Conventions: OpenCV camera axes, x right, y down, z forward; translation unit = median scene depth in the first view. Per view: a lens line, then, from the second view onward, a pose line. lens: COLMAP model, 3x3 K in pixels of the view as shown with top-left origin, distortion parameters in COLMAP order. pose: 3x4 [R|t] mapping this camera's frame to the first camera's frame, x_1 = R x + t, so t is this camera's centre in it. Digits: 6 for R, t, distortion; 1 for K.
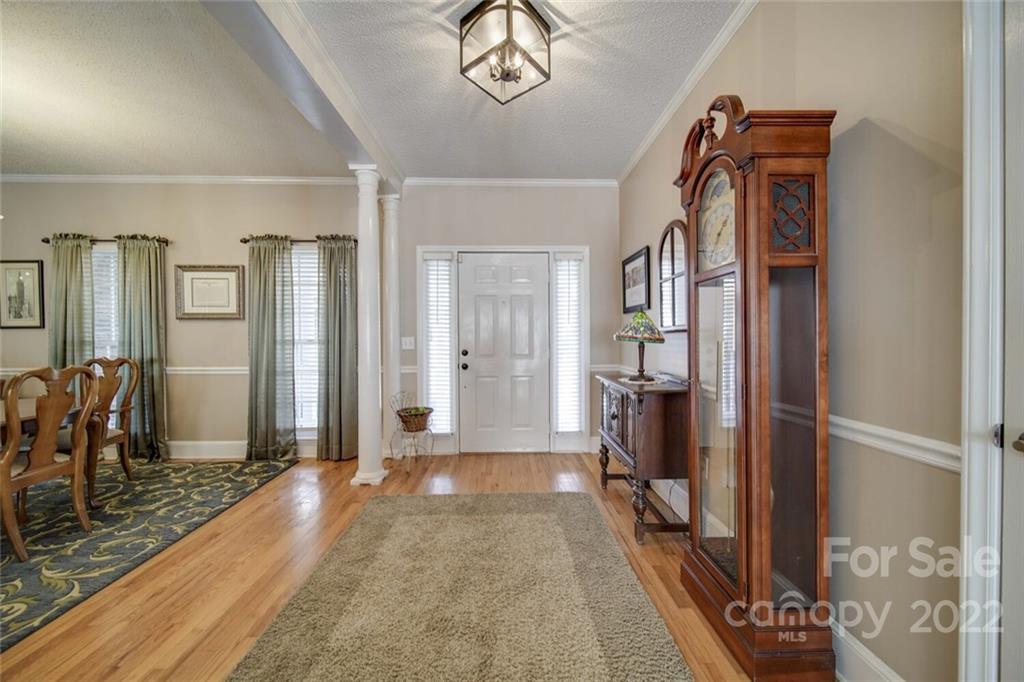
lens RADIAL K [[363.2, 0, 511.7], [0, 363.2, 342.8], [0, 0, 1]] dist [-0.000691, -0.000204]
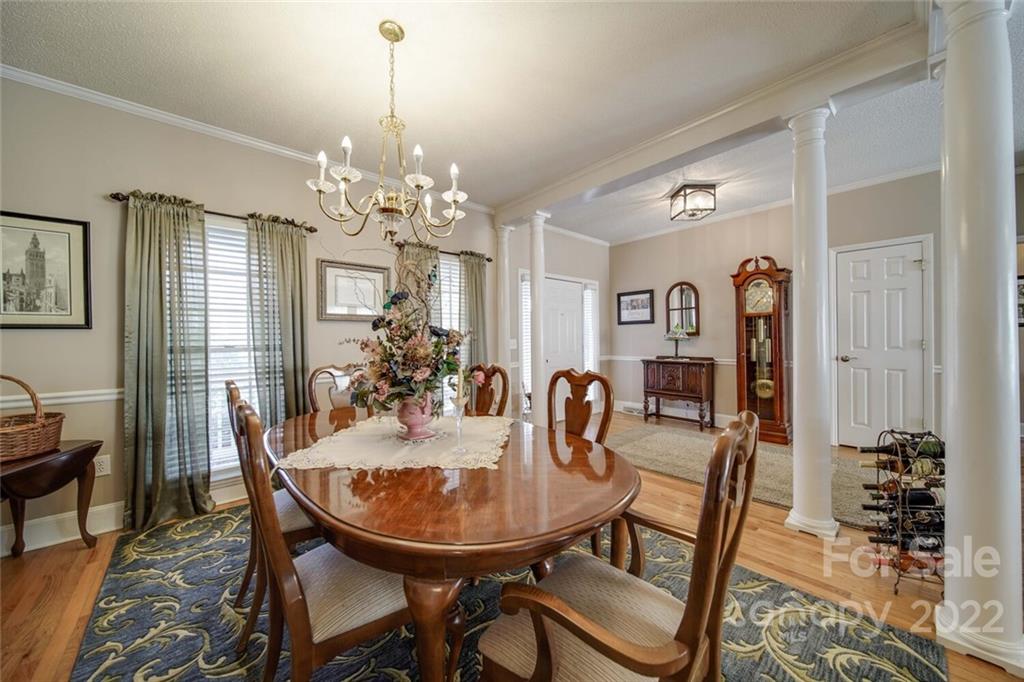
lens RADIAL K [[363.2, 0, 512.9], [0, 363.2, 343.1], [0, 0, 1]] dist [-0.000691, -0.000204]
pose [[0.768196, -0.011150, 0.640117, -1.132807], [0.019700, 0.999787, -0.006226, 0.004691], [-0.639911, 0.017393, 0.768252, 0.029804]]
